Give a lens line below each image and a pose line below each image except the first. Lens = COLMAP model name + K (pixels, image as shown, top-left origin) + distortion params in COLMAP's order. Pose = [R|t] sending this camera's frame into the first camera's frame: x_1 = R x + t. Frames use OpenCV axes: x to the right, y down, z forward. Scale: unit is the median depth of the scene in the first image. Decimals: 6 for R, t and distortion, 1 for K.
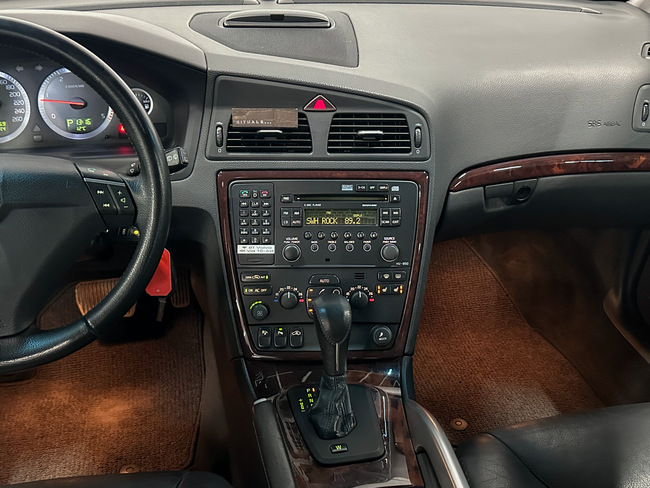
lens RADIAL K [[679.9, 0, 325.0], [0, 679.9, 244.0], [0, 0, 1]] dist [0.205752, -0.495754]
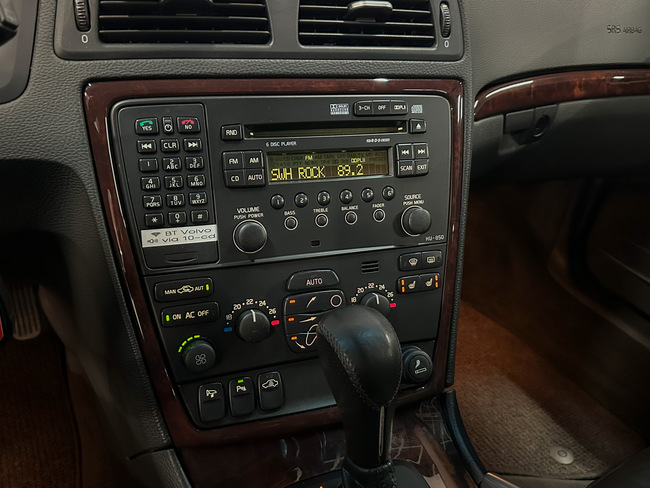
lens RADIAL K [[576.6, 0, 325.0], [0, 576.6, 244.0], [0, 0, 1]] dist [0.195764, -0.468394]
pose [[0.958107, -0.093431, 0.270743, -0.115612], [0.087251, 0.995578, 0.034801, 0.008378], [-0.272797, -0.009720, 0.962022, 0.547029]]
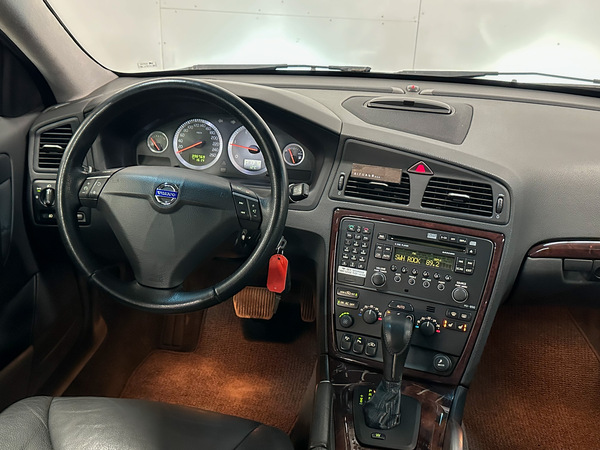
lens RADIAL K [[627.6, 0, 300.0], [0, 627.6, 225.0], [0, 0, 1]] dist [0.205752, -0.495754]
pose [[0.934357, 0.153203, -0.321723, 0.174220], [-0.196100, 0.974917, -0.105266, 0.065885], [0.297526, 0.161446, 0.940964, -0.157113]]
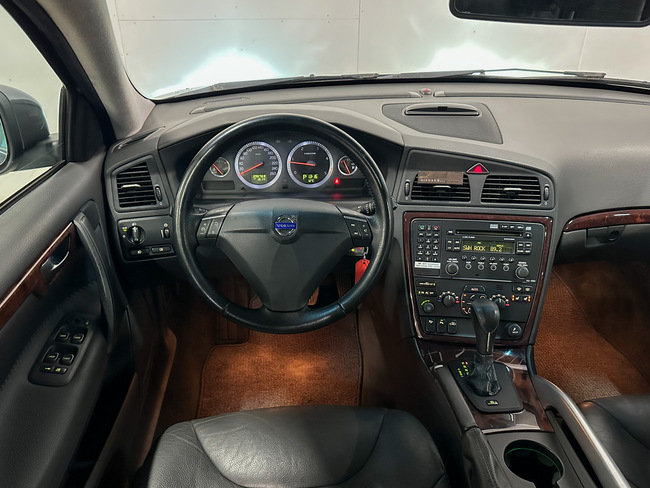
lens RADIAL K [[524.9, 0, 325.0], [0, 524.9, 244.0], [0, 0, 1]] dist [0.171378, -0.342960]
pose [[0.991628, 0.048835, -0.119536, -0.186473], [-0.052040, 0.998360, -0.023836, 0.001029], [0.118176, 0.029858, 0.992544, -0.168654]]
